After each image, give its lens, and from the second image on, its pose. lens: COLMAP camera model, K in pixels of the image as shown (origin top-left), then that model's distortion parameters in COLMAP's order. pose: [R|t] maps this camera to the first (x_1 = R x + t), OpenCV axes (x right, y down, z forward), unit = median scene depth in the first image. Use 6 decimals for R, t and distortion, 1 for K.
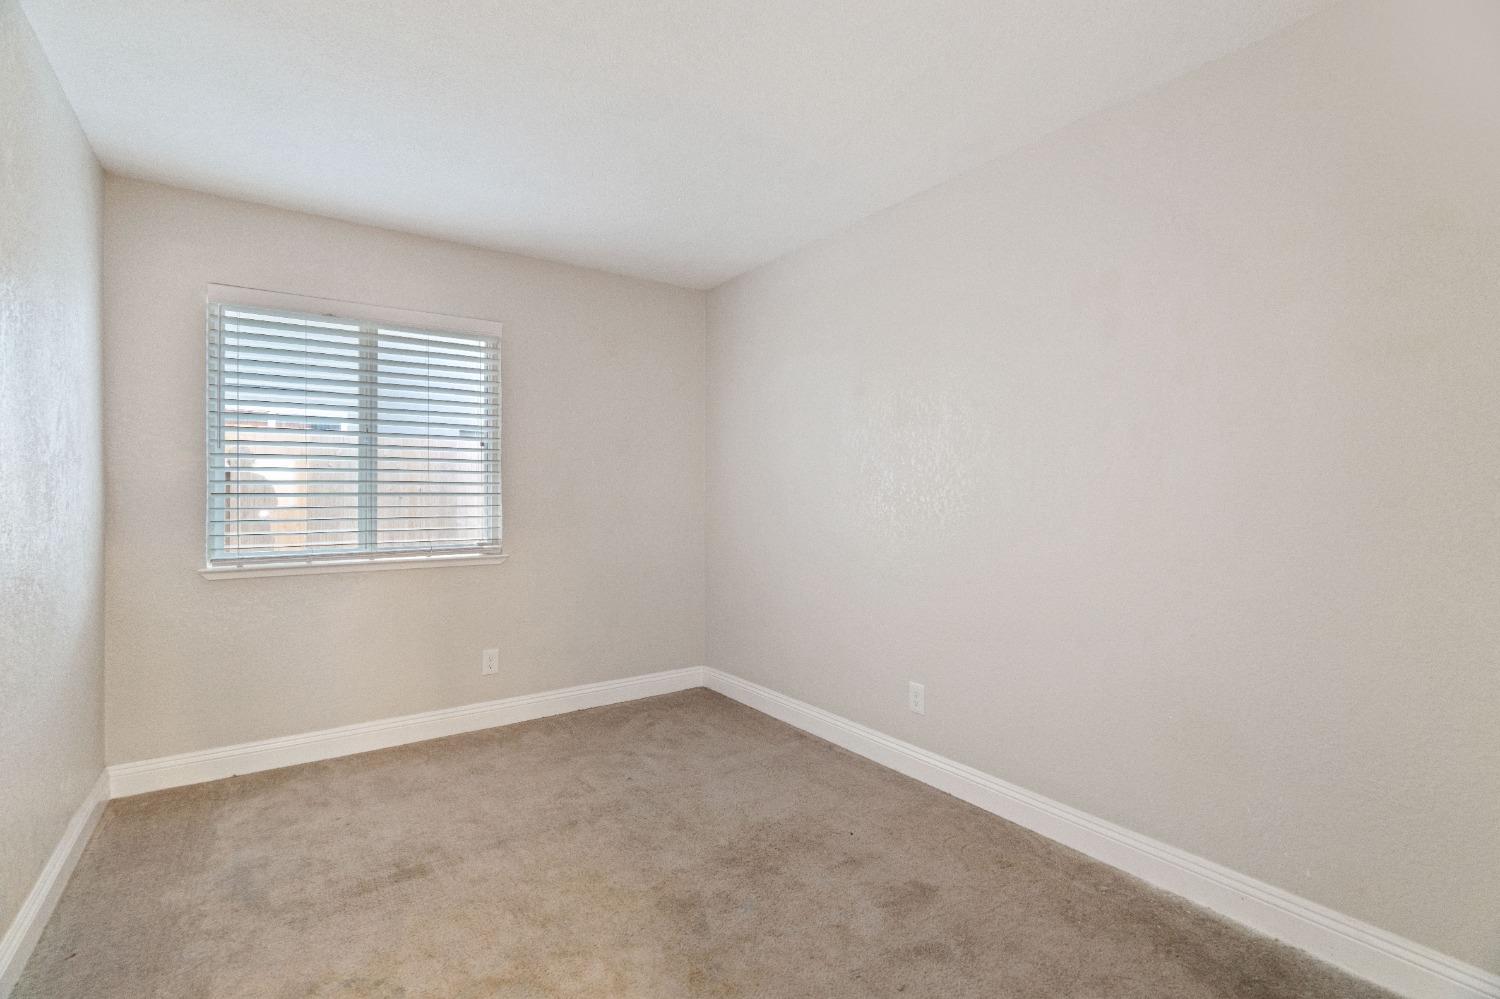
lens RADIAL K [[677.2, 0, 744.6], [0, 677.2, 499.4], [0, 0, 1]] dist [-0.006341, 0.001908]
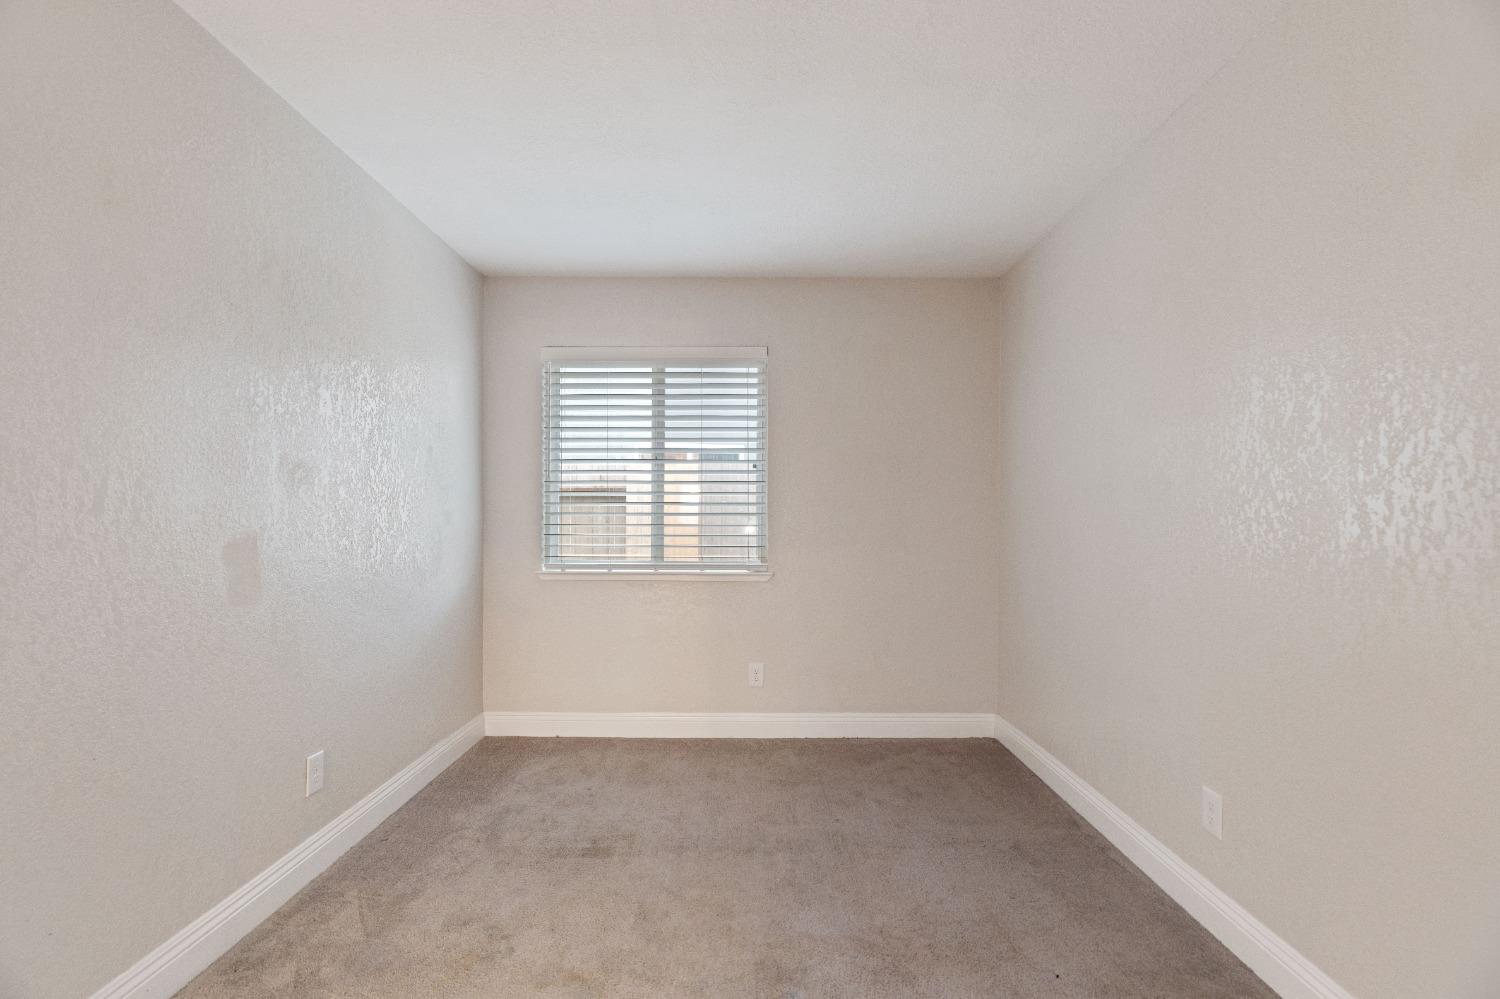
lens RADIAL K [[678.6, 0, 750.0], [0, 678.6, 523.8], [0, 0, 1]] dist [-0.006611, 0.000051]
pose [[0.814892, 0.009516, -0.579535, 0.252041], [-0.006740, 0.999953, 0.006942, 0.000862], [0.579574, -0.001751, 0.814918, 0.165552]]
